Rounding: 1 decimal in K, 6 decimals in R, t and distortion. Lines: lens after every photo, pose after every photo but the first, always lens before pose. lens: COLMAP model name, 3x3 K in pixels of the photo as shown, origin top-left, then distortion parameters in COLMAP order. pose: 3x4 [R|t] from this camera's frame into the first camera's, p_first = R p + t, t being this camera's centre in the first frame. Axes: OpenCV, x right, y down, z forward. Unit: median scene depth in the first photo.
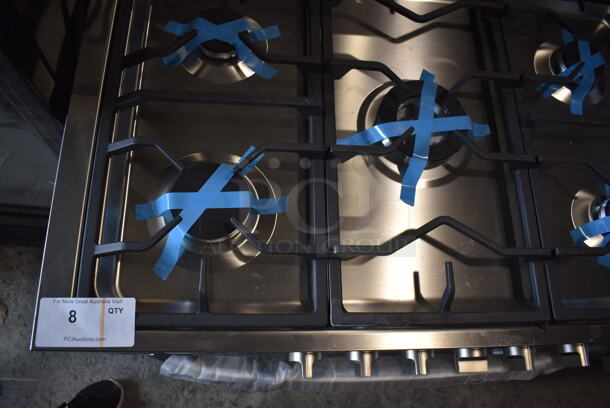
lens RADIAL K [[477.9, 0, 305.0], [0, 477.9, 204.0], [0, 0, 1]] dist [-0.074314, 0.010629]
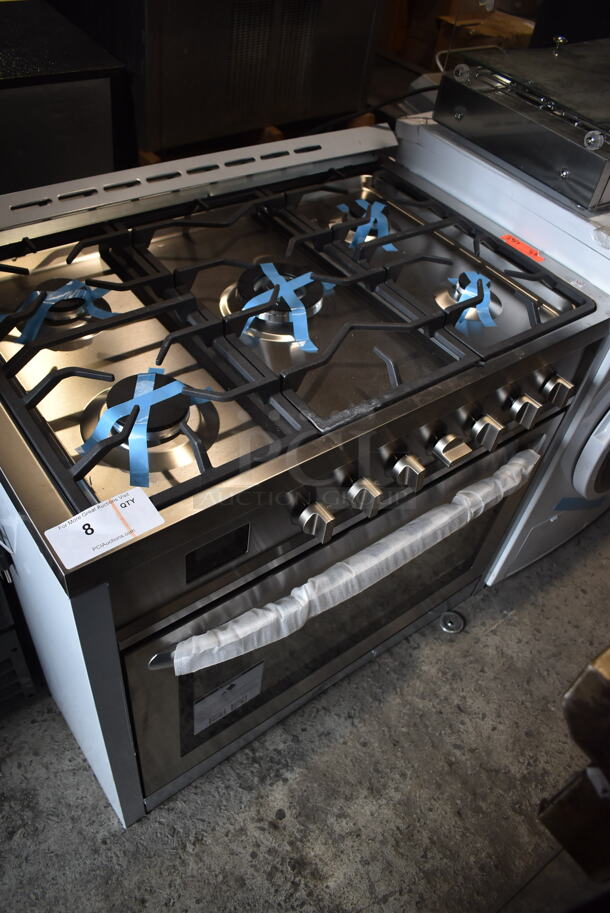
lens RADIAL K [[715.4, 0, 301.5], [0, 715.4, 451.6], [0, 0, 1]] dist [-0.074314, 0.010629]
pose [[0.810130, -0.446332, 0.380102, -0.252878], [0.551286, 0.800555, -0.234936, 0.273088], [-0.199433, 0.399873, 0.894610, -0.145016]]
